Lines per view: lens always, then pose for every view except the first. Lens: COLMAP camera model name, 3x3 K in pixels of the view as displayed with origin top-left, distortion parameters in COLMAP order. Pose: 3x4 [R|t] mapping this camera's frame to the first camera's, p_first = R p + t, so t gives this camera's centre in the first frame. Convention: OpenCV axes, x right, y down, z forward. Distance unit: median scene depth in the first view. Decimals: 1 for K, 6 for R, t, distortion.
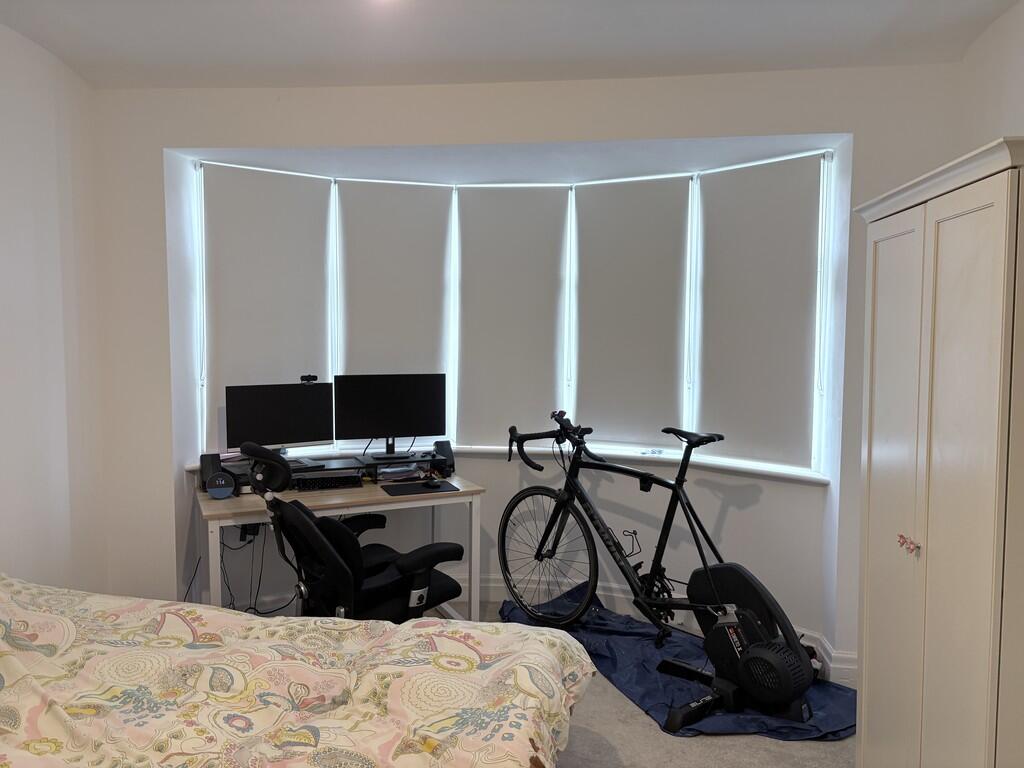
lens RADIAL K [[782.6, 0, 511.7], [0, 782.6, 385.5], [0, 0, 1]] dist [0.040115, -0.044532]
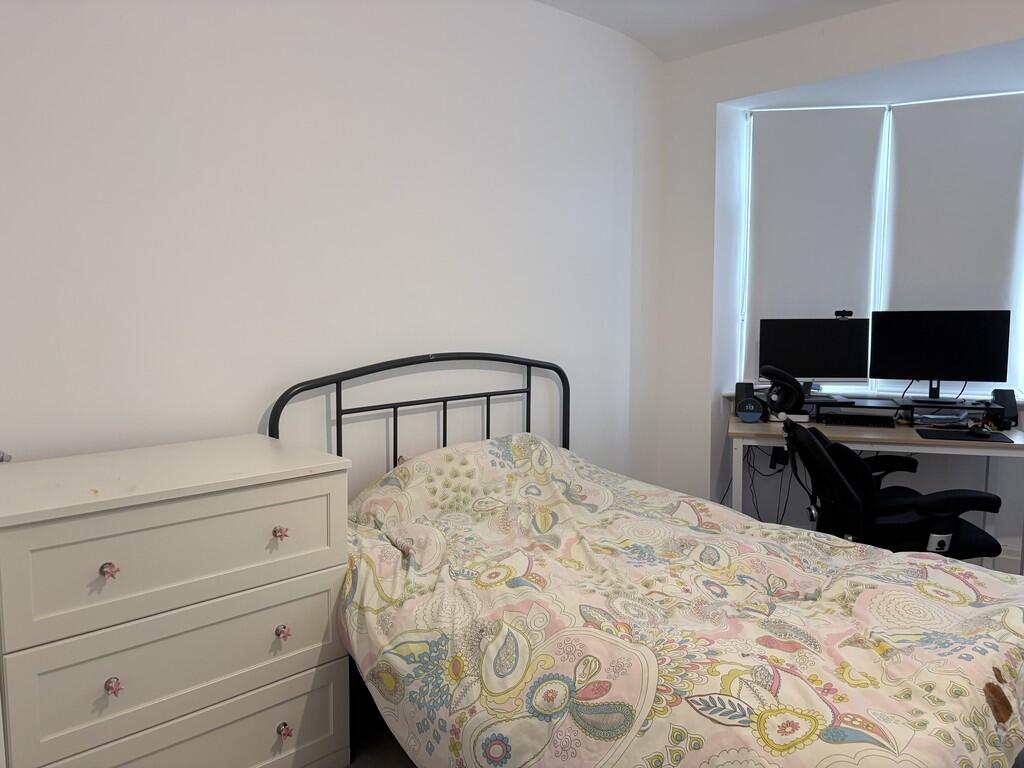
lens RADIAL K [[782.6, 0, 511.7], [0, 782.6, 385.5], [0, 0, 1]] dist [0.040115, -0.044532]
pose [[0.744134, 0.060843, -0.665254, 0.139625], [-0.040234, 0.998118, 0.046281, 0.075758], [0.666818, -0.007674, 0.745181, -0.031943]]
